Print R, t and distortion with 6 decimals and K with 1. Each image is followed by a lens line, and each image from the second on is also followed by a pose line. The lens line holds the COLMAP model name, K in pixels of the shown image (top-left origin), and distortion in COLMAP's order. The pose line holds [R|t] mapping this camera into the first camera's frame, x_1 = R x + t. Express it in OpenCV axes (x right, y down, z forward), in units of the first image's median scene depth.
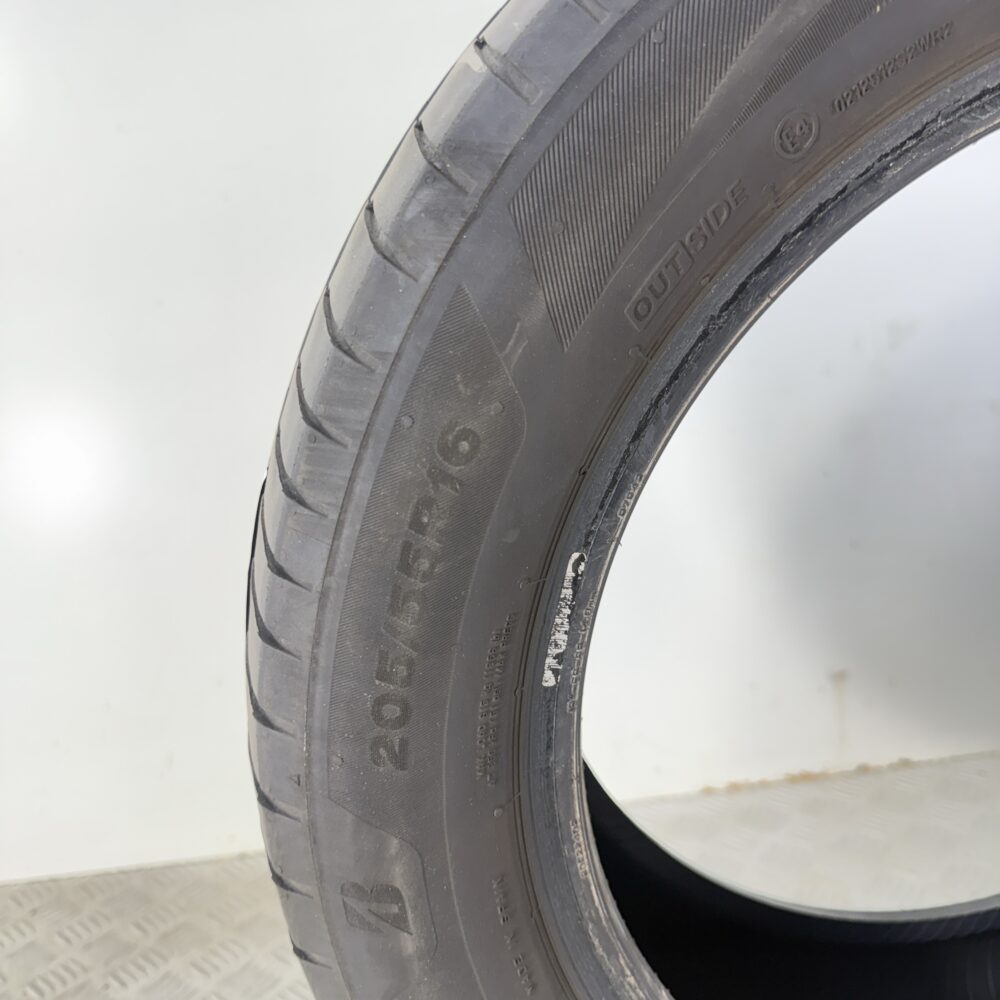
lens RADIAL K [[935.2, 0, 502.2], [0, 935.2, 509.6], [0, 0, 1]] dist [0.145302, -0.337801]
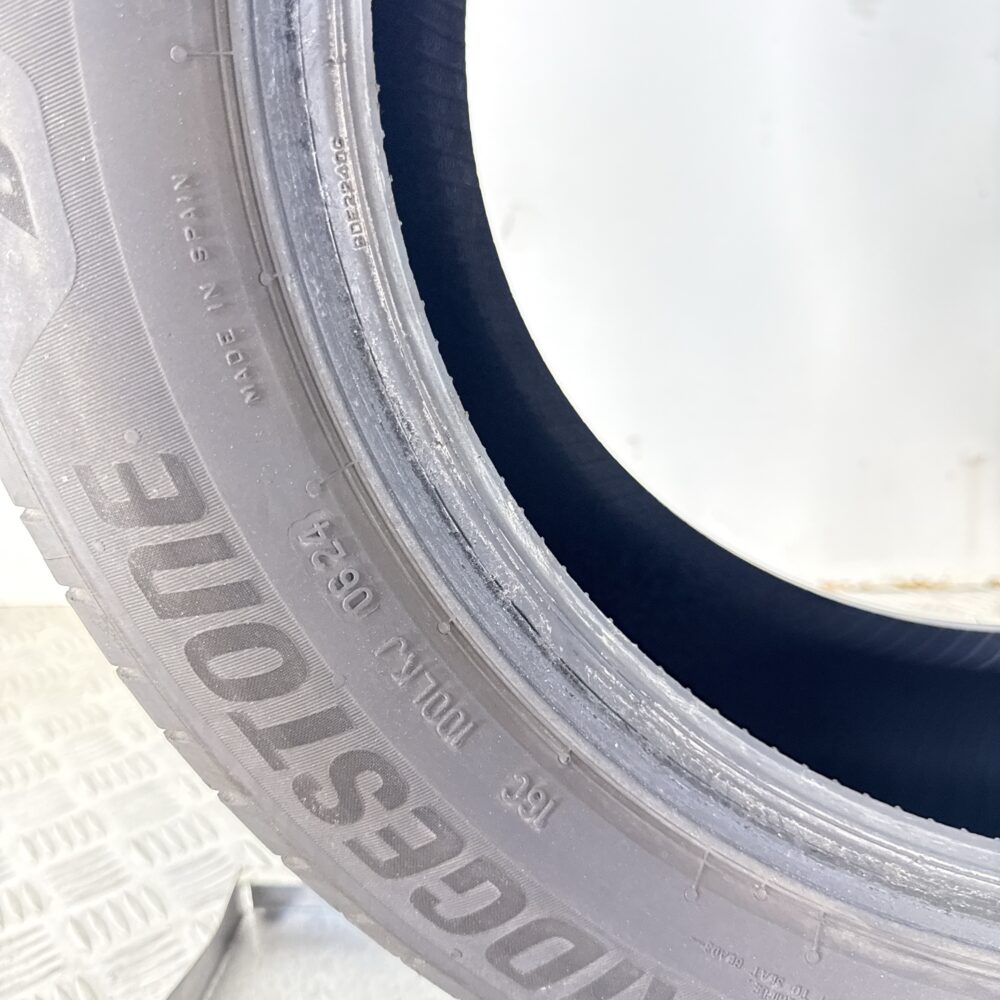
lens RADIAL K [[935.2, 0, 502.2], [0, 935.2, 509.6], [0, 0, 1]] dist [0.145302, -0.337801]
pose [[0.979523, 0.094580, -0.177736, 0.364369], [-0.078637, 0.992394, 0.094716, 0.580771], [0.185343, -0.078800, 0.979509, 0.450261]]
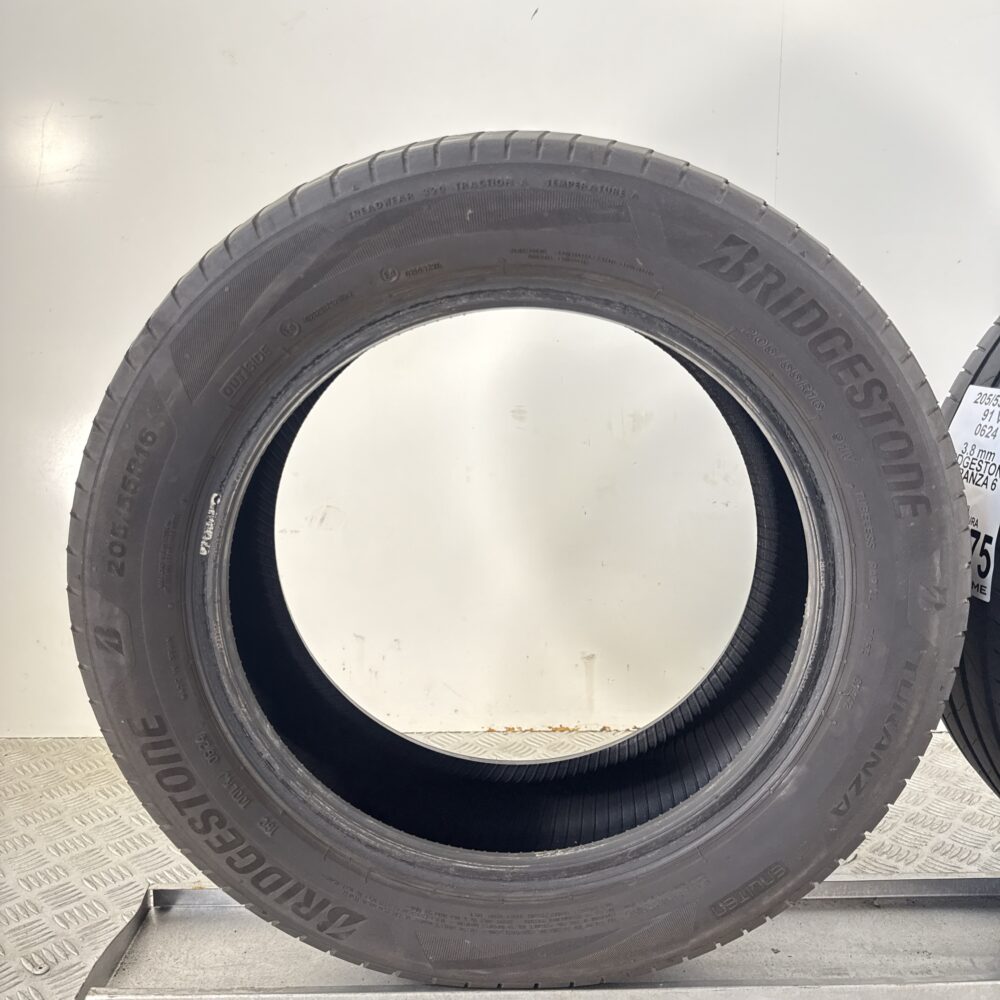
lens RADIAL K [[935.2, 0, 502.2], [0, 935.2, 509.6], [0, 0, 1]] dist [0.145302, -0.337801]
pose [[0.991959, 0.107152, -0.067344, 0.964041], [-0.109871, 0.993217, -0.038045, 0.099711], [0.062811, 0.045138, 0.997004, -1.273021]]
